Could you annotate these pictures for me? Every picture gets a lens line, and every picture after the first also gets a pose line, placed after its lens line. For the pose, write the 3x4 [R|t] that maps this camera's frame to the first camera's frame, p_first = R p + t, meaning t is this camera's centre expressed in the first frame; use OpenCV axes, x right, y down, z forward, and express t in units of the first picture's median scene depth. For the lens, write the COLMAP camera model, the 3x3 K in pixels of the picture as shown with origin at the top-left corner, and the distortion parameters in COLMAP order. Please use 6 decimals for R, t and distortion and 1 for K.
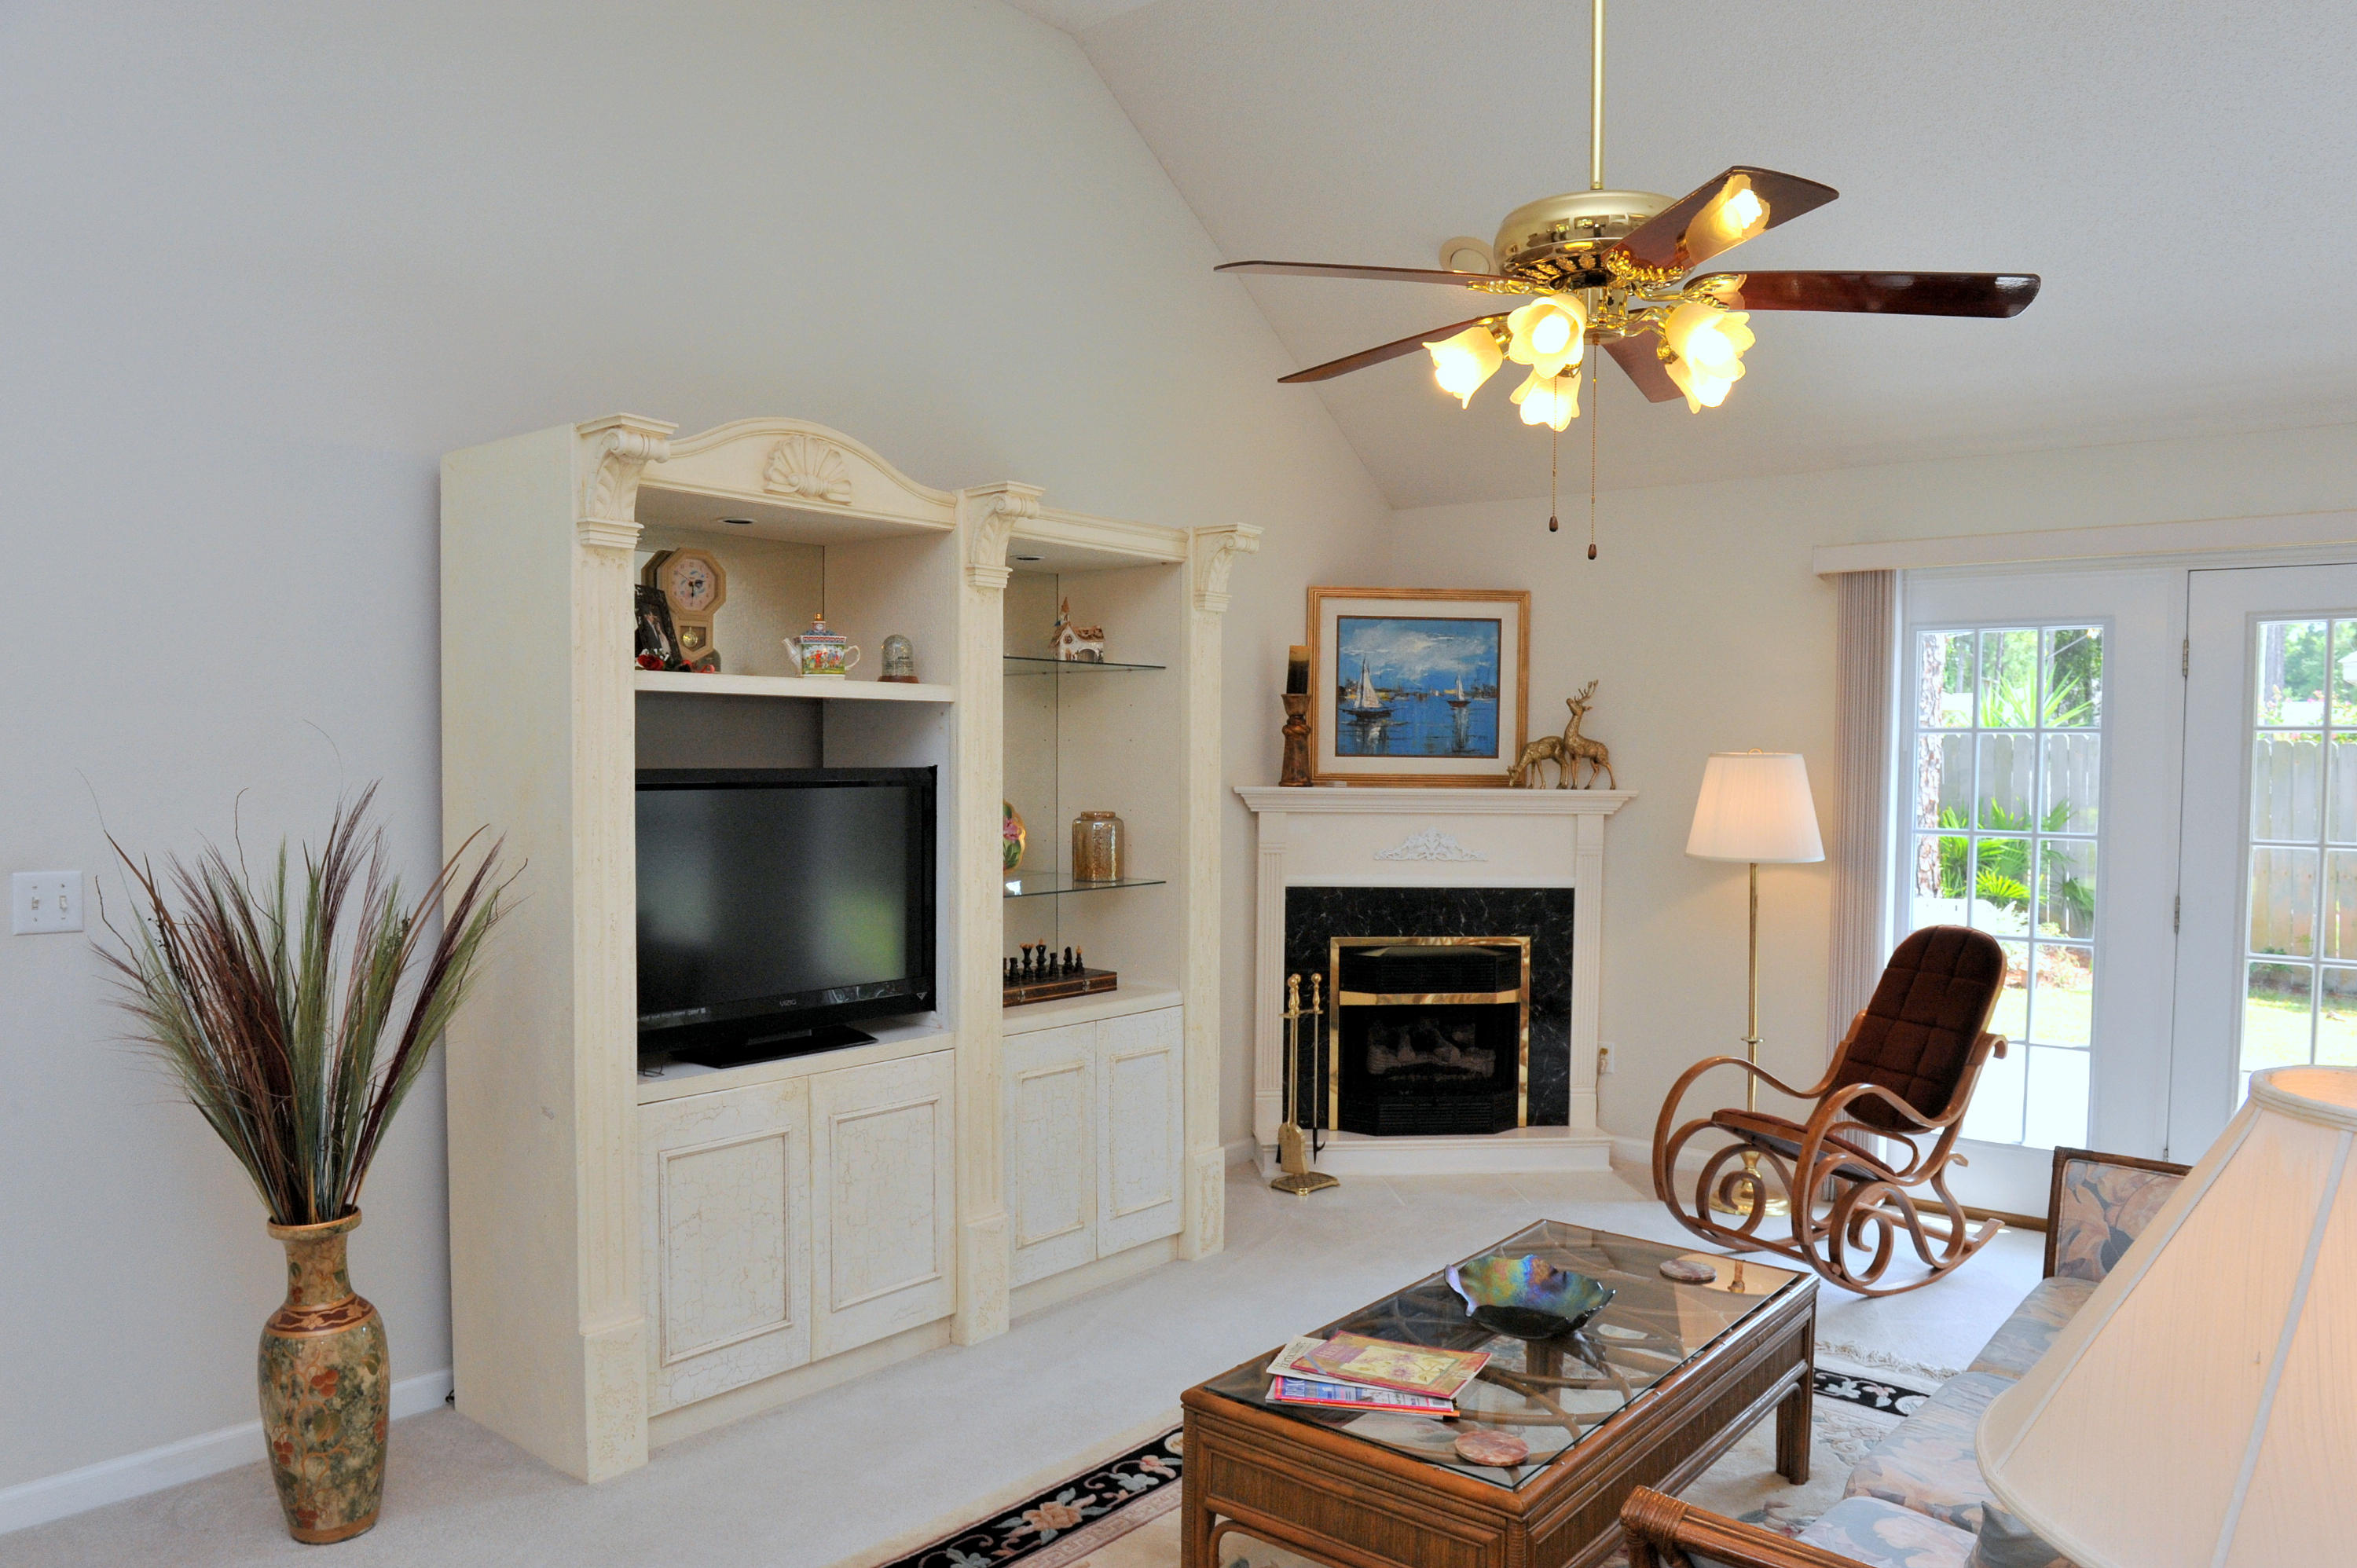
lens RADIAL K [[1677.6, 0, 1184.5], [0, 1677.6, 818.0], [0, 0, 1]] dist [-0.044840, 0.000154]
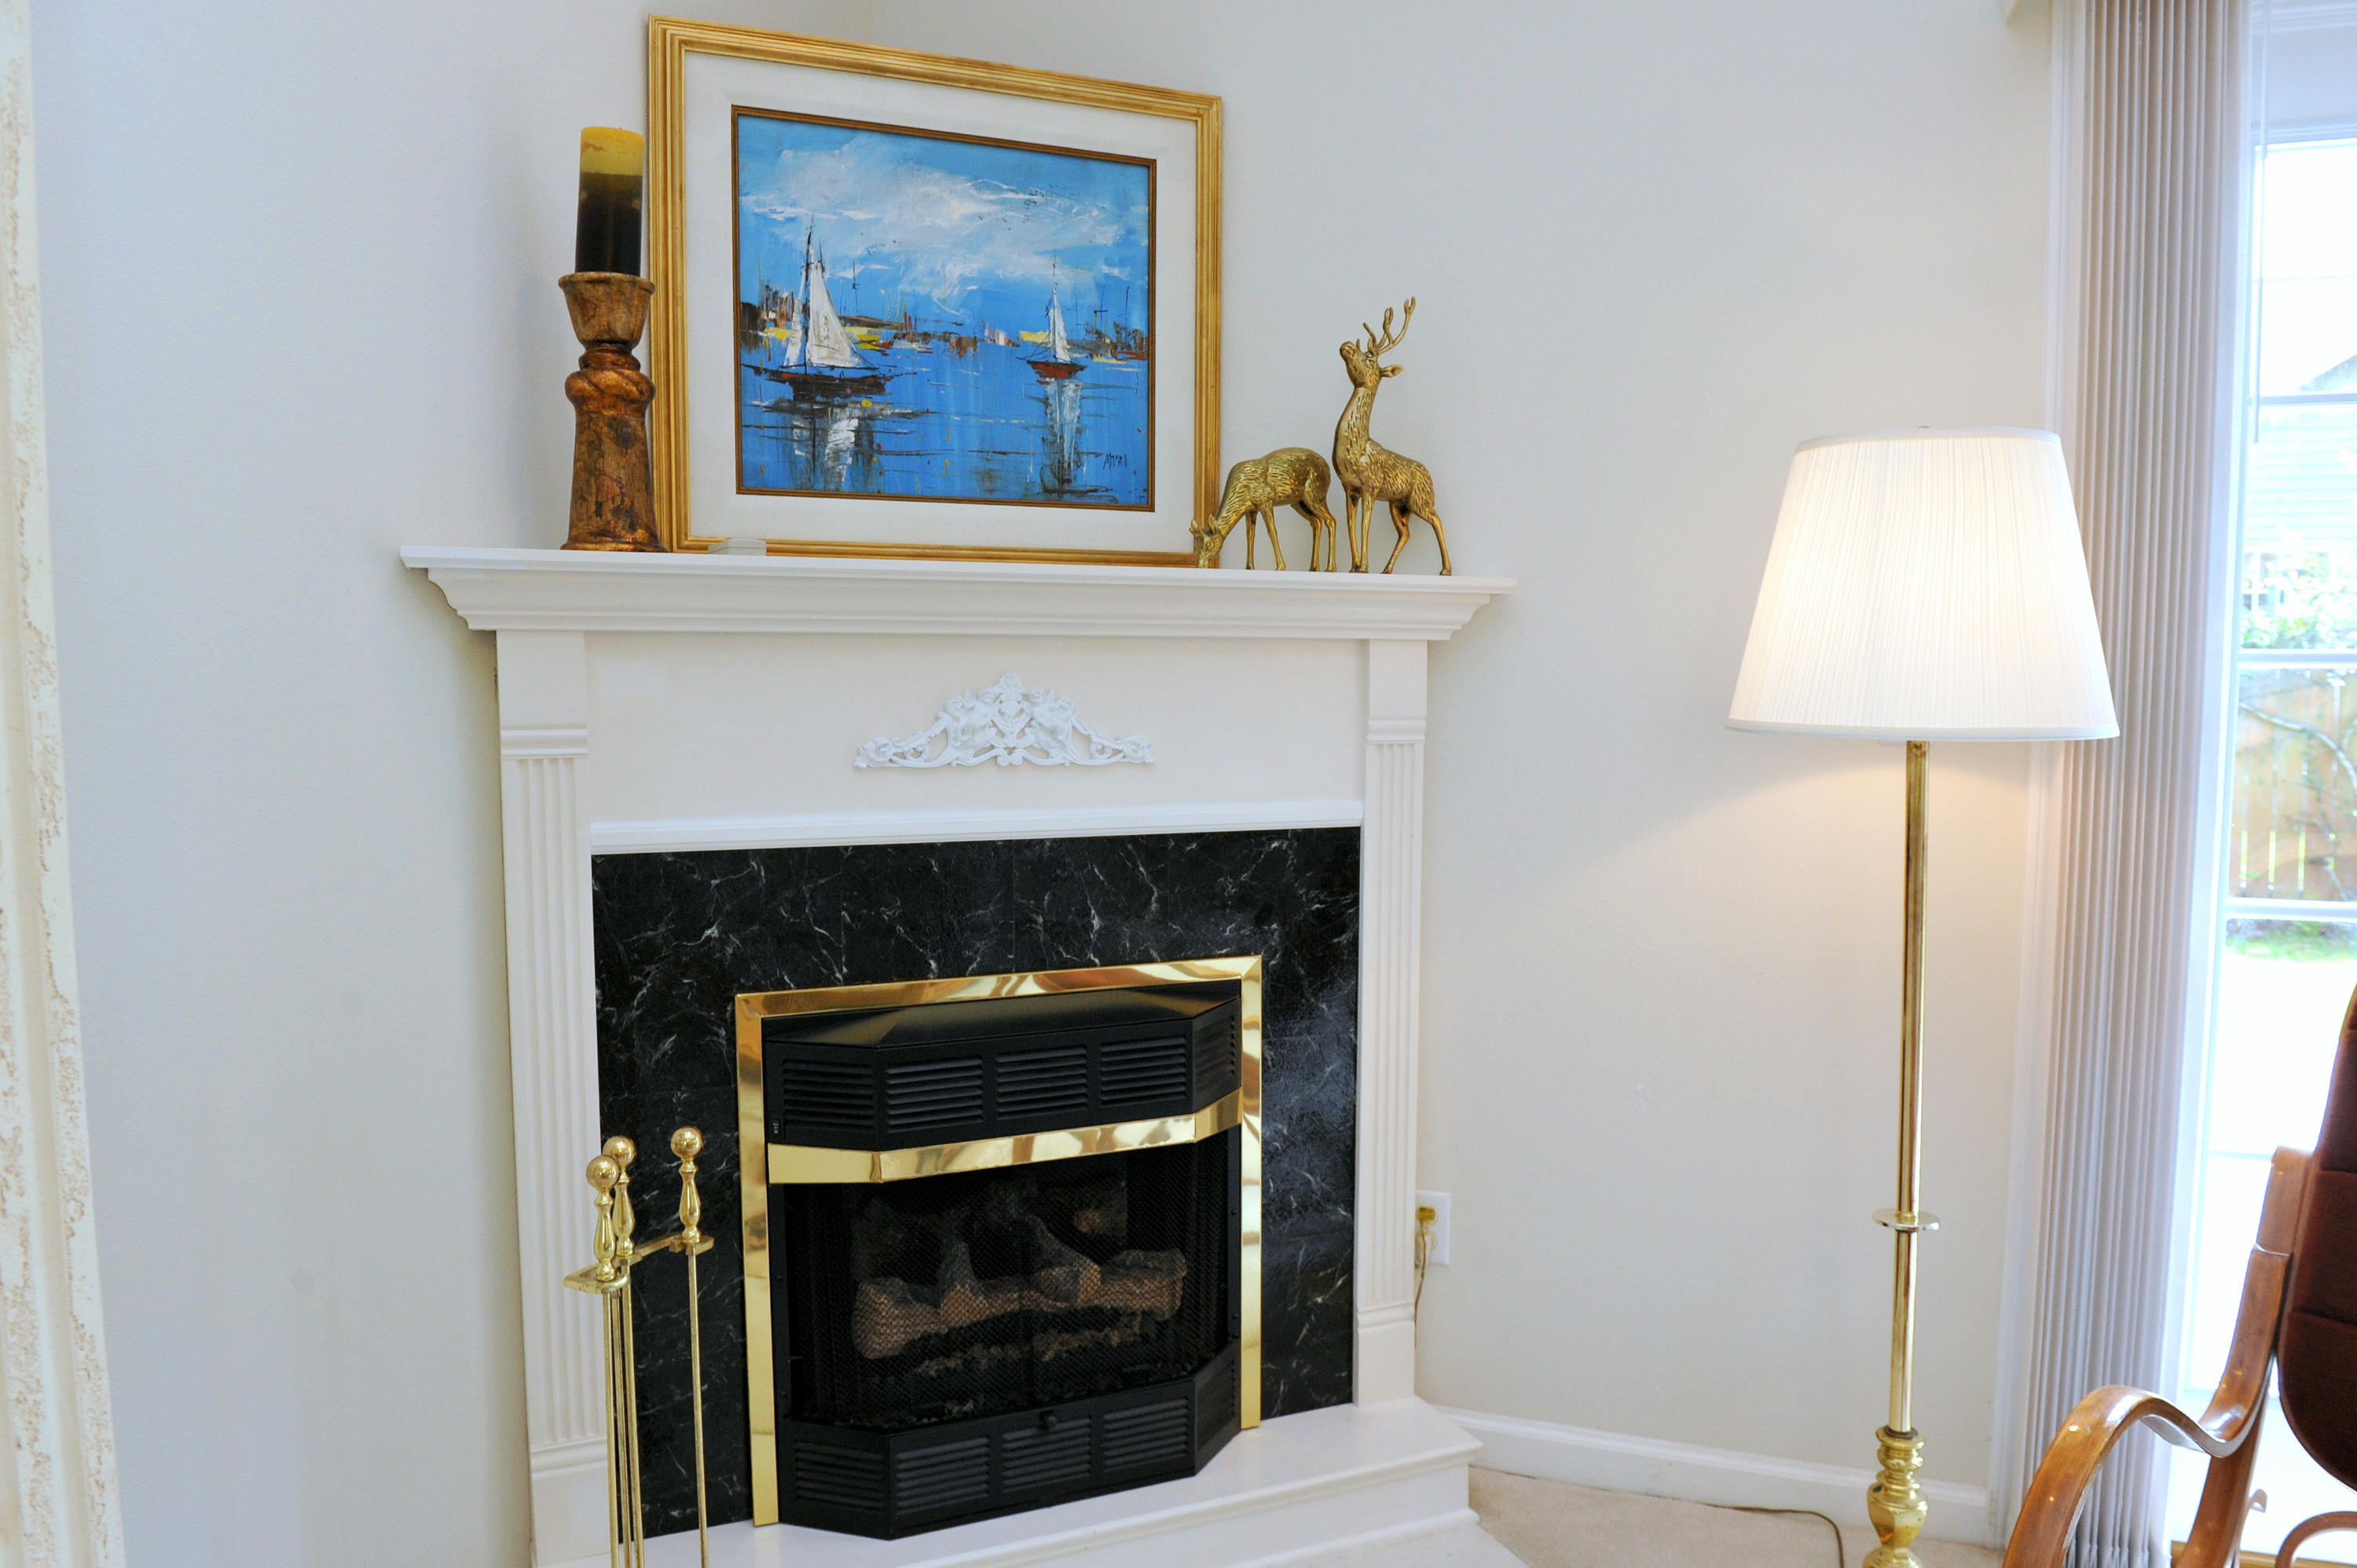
lens RADIAL K [[1677.6, 0, 1184.5], [0, 1677.6, 818.0], [0, 0, 1]] dist [-0.044840, 0.000154]
pose [[0.948619, -0.036500, 0.314308, 0.066641], [0.024117, 0.998775, 0.043196, 0.021517], [-0.315500, -0.033396, 0.948338, 0.631401]]
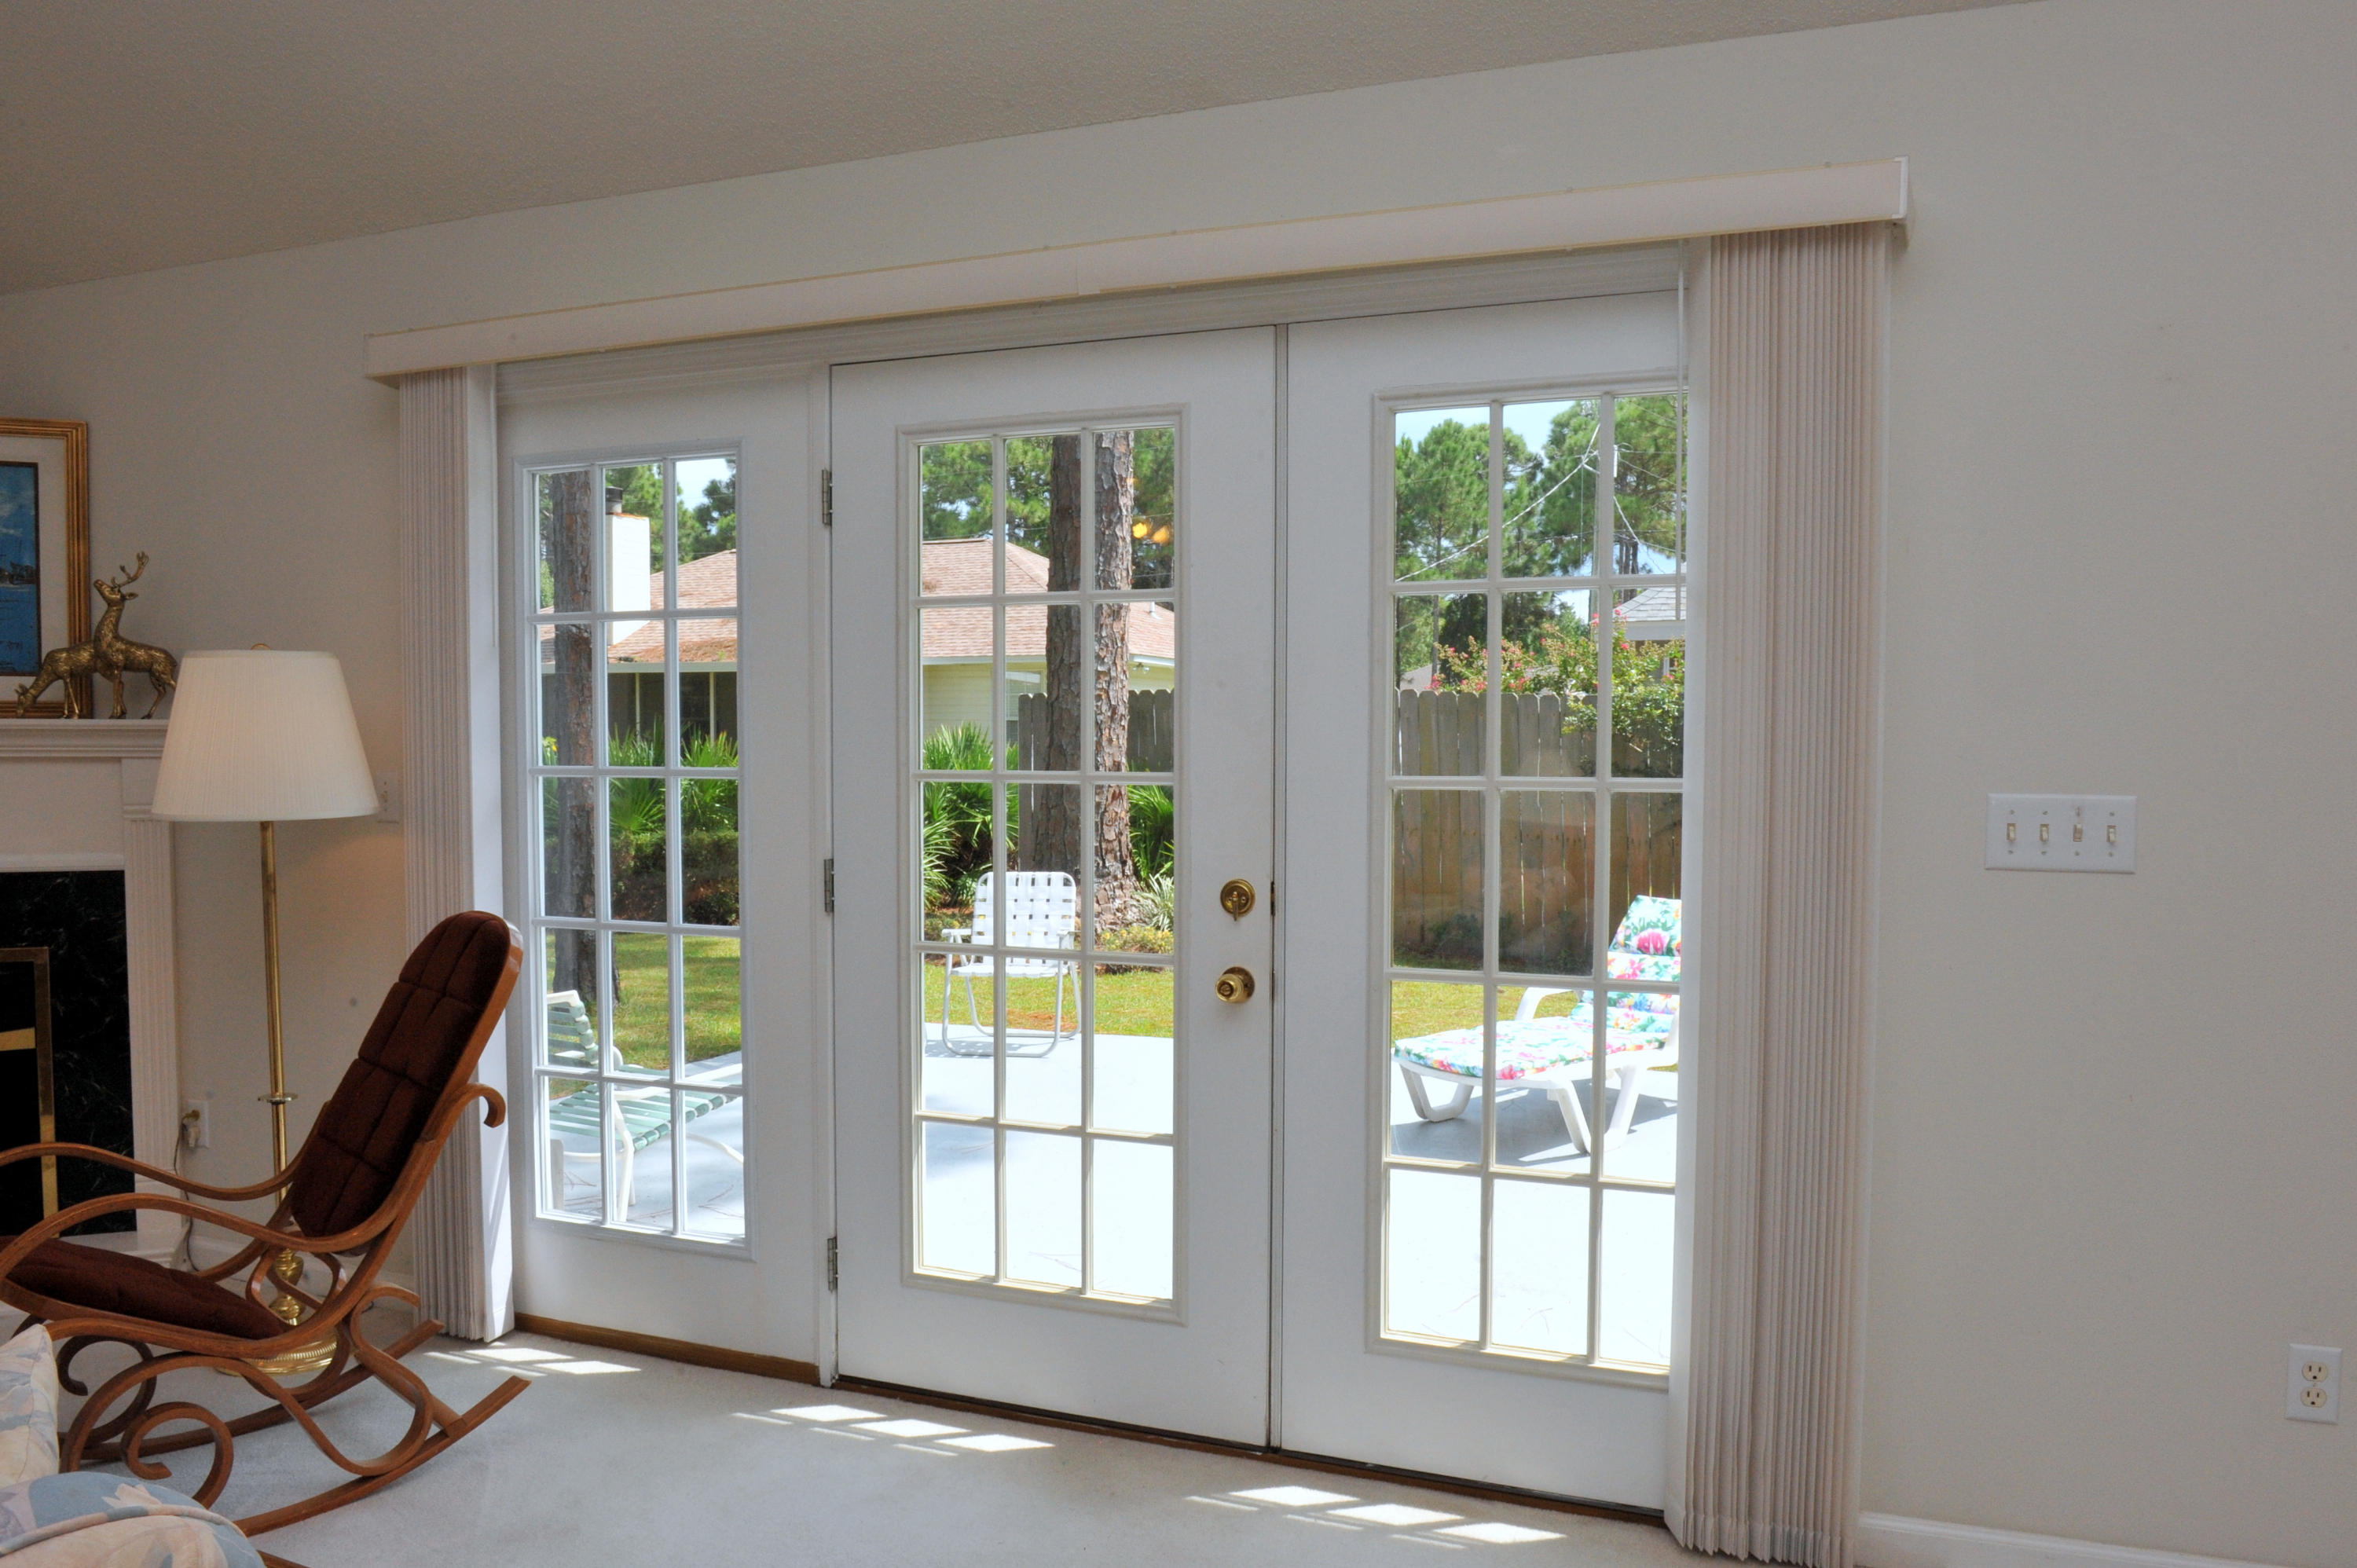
lens RADIAL K [[1677.6, 0, 1184.5], [0, 1677.6, 818.0], [0, 0, 1]] dist [-0.044840, 0.000154]
pose [[0.956270, -0.019725, 0.291819, 0.441214], [0.017519, 0.999795, 0.010172, 0.022115], [-0.291960, -0.004614, 0.956420, 0.259829]]
